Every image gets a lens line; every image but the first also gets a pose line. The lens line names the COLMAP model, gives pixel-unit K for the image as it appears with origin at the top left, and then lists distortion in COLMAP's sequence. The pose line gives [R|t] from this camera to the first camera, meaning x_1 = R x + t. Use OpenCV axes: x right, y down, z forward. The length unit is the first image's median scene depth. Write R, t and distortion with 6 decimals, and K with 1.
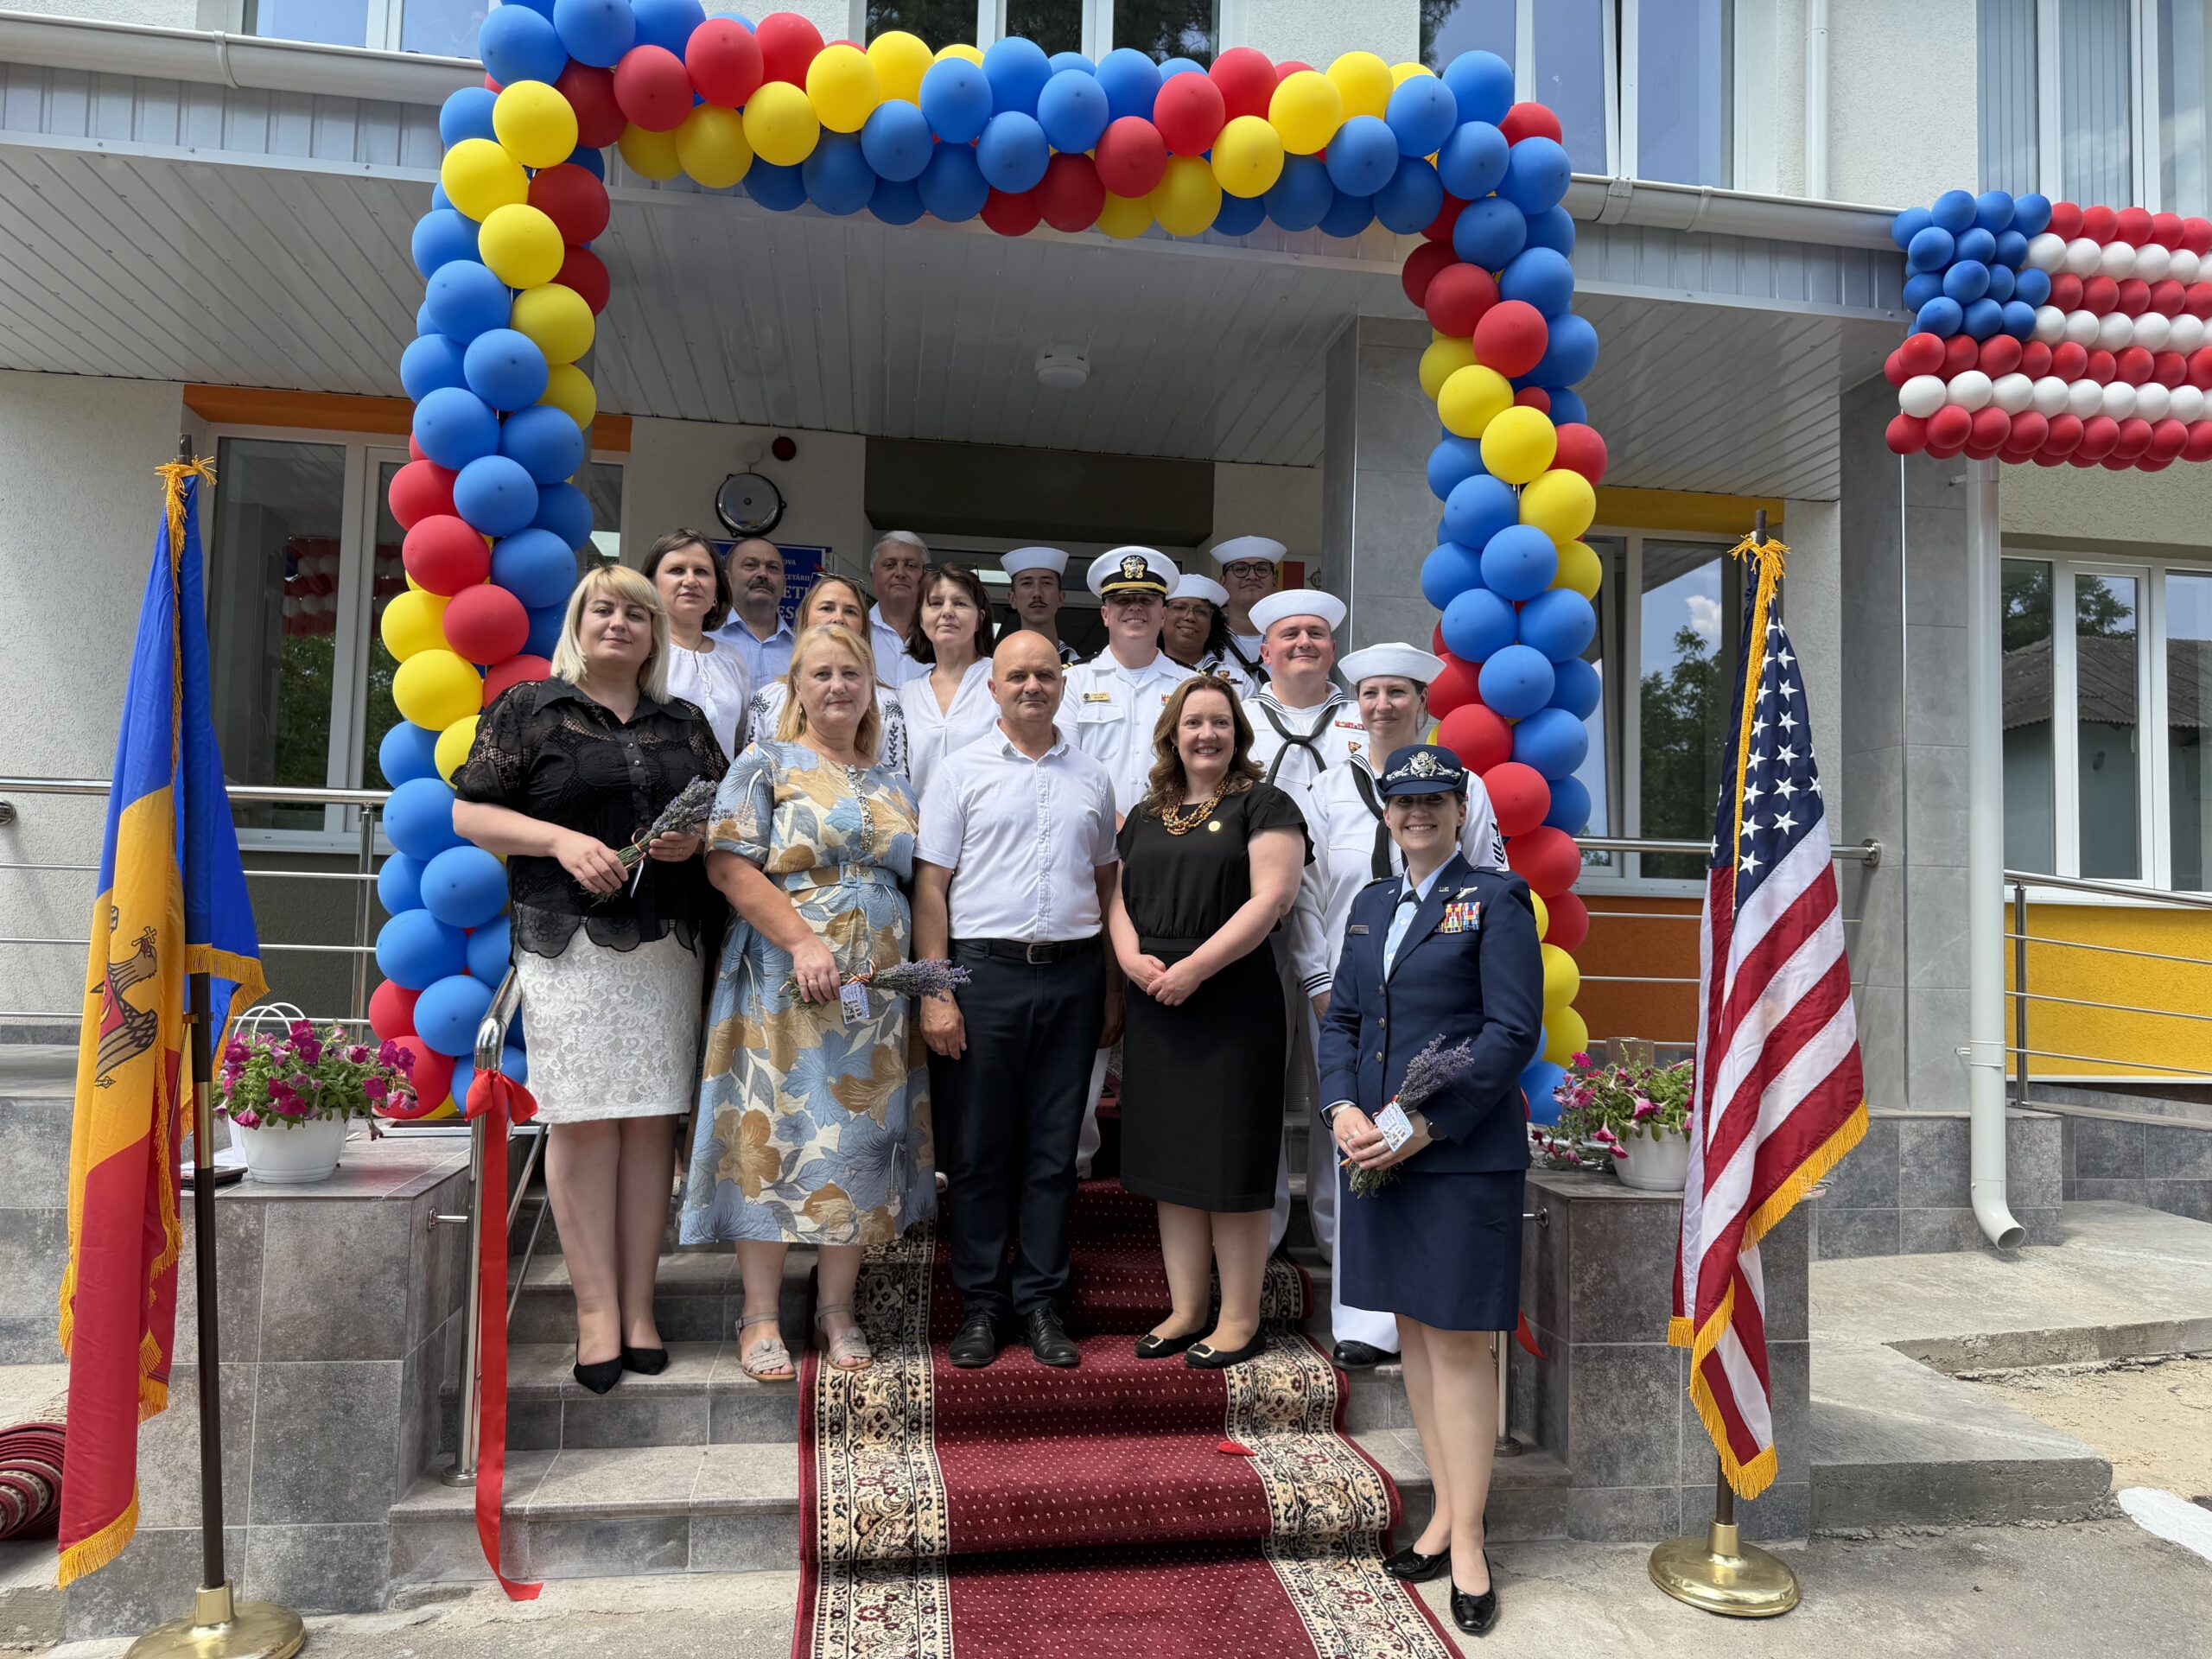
lens RADIAL K [[1576.7, 0, 1114.2], [0, 1576.7, 832.3], [0, 0, 1]] dist [0.001817, 0.000848]
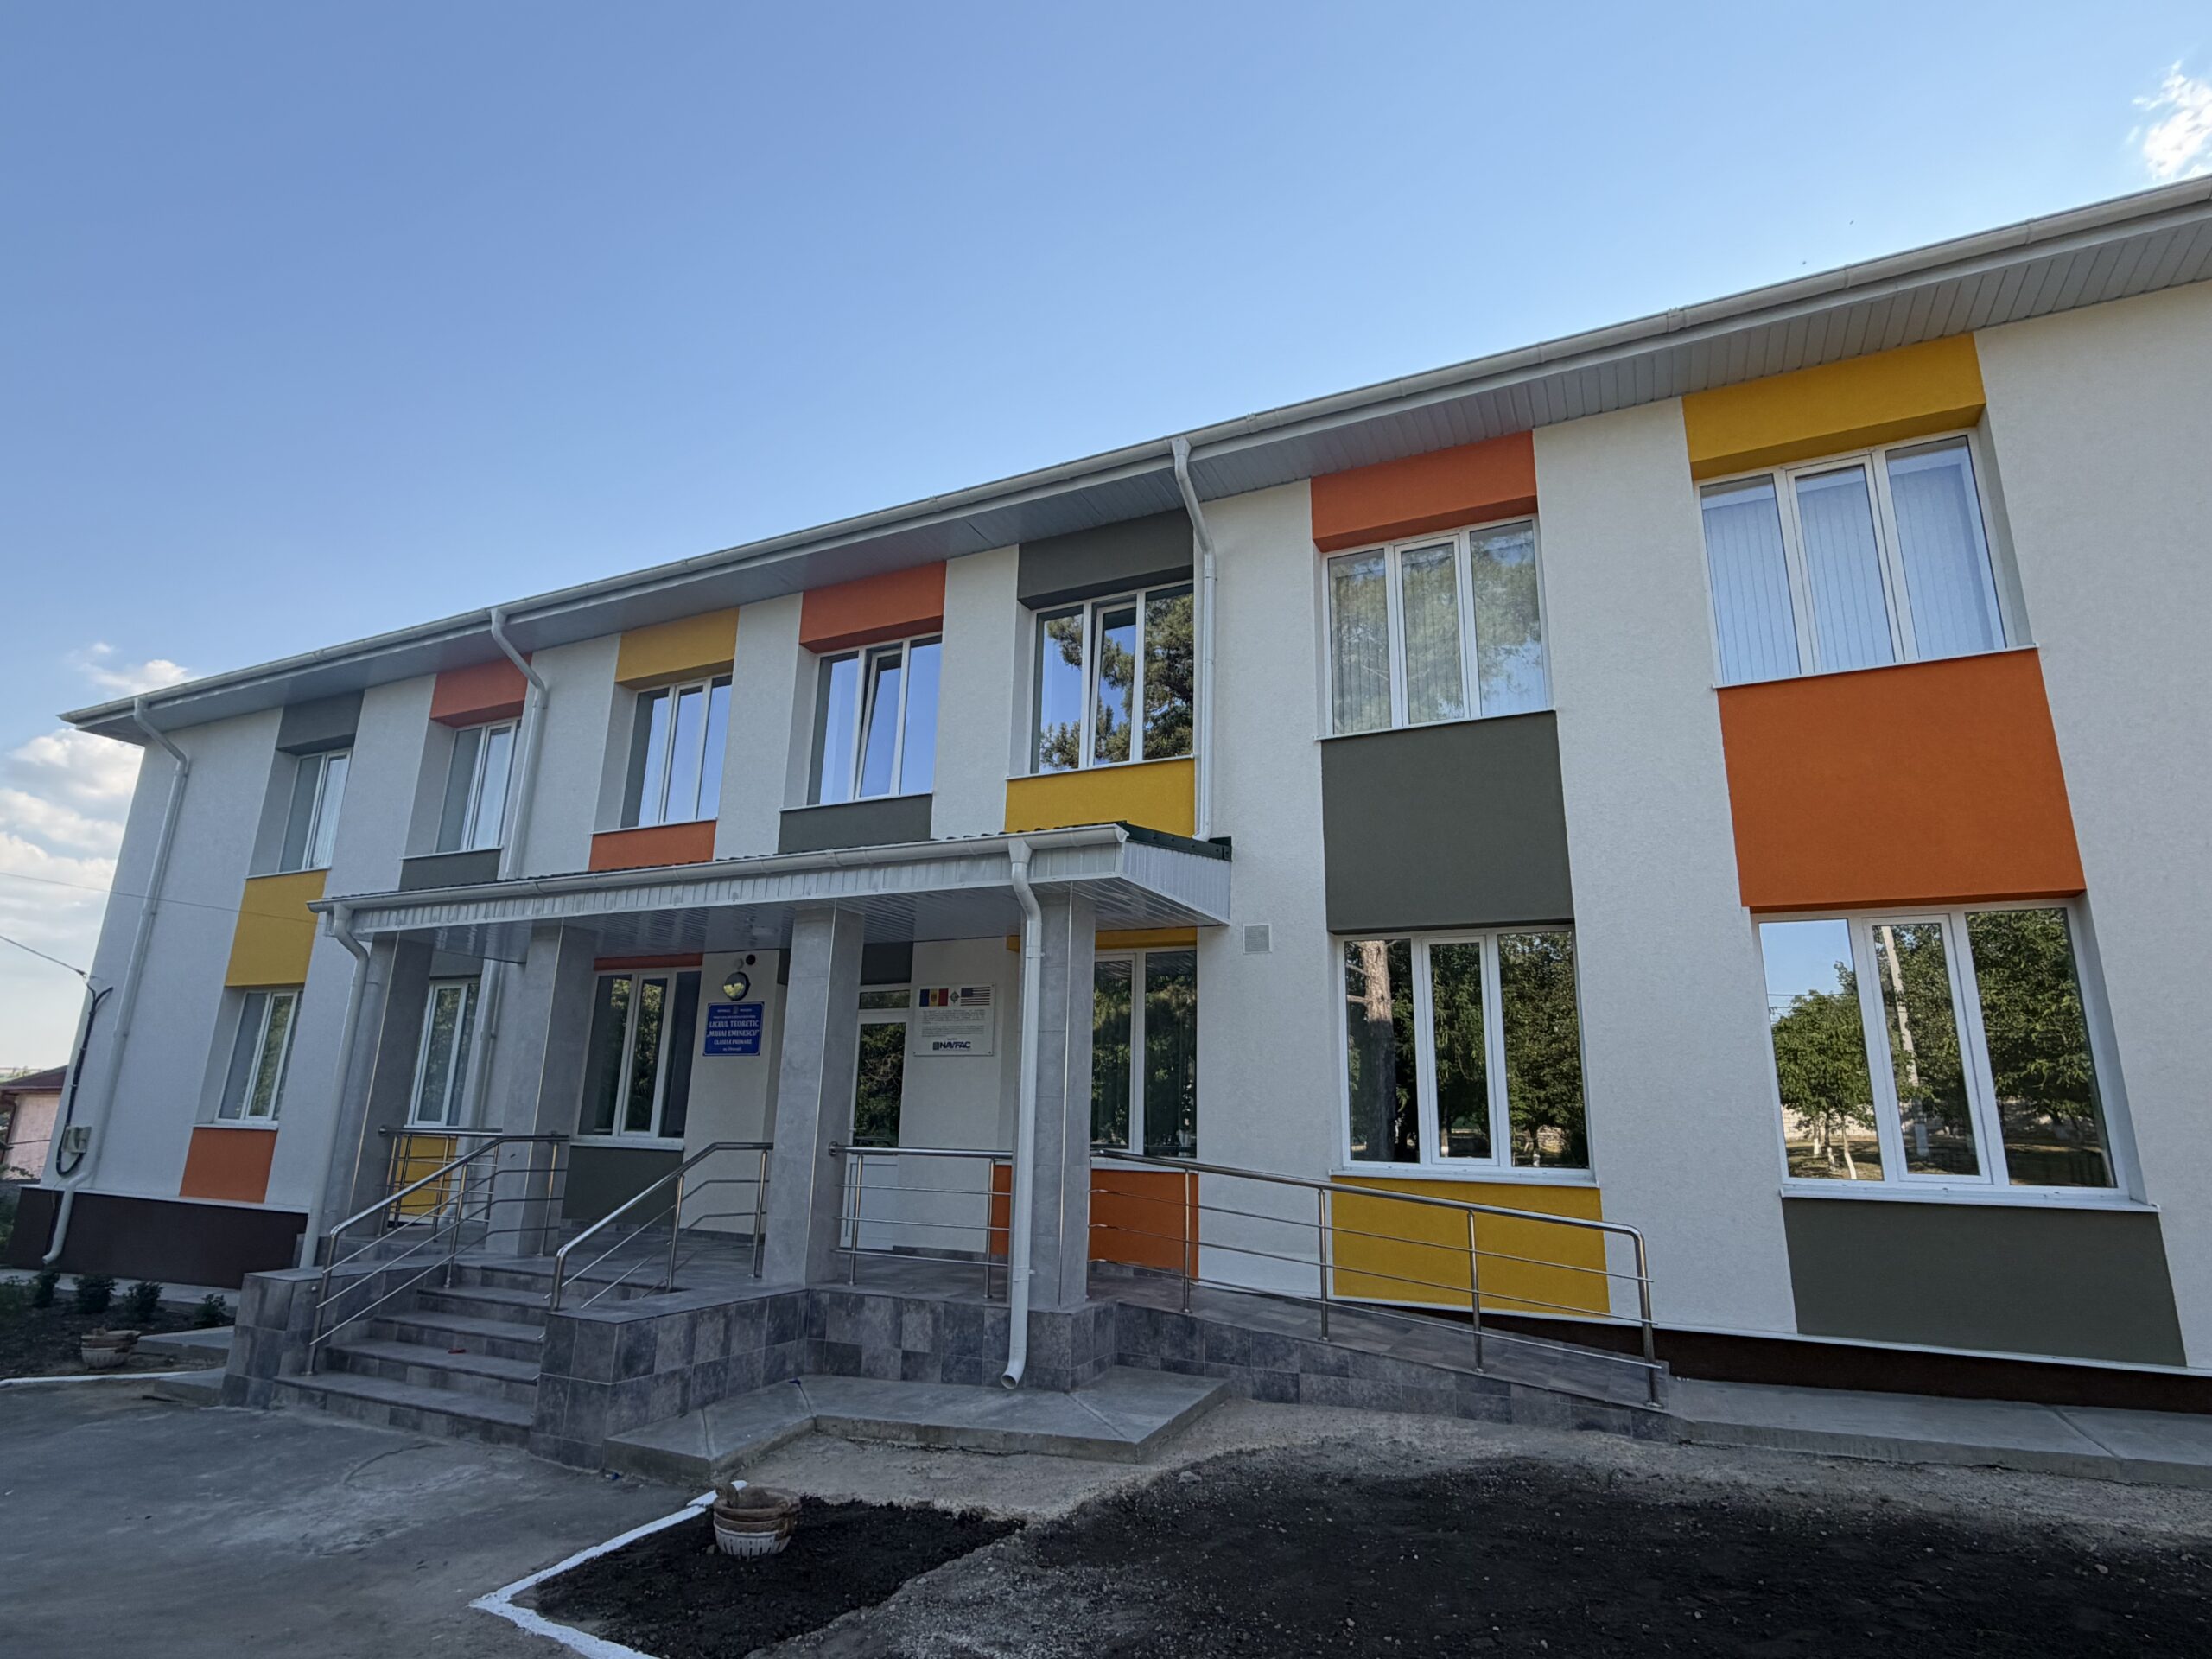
lens RADIAL K [[1146.2, 0, 1110.1], [0, 1146.2, 825.8], [0, 0, 1]] dist [-0.000489, -0.000020]
pose [[0.829838, -0.146263, -0.538495, 1.428170], [0.035014, 0.976783, -0.211350, -0.081837], [0.556905, 0.156532, 0.815693, -0.106192]]
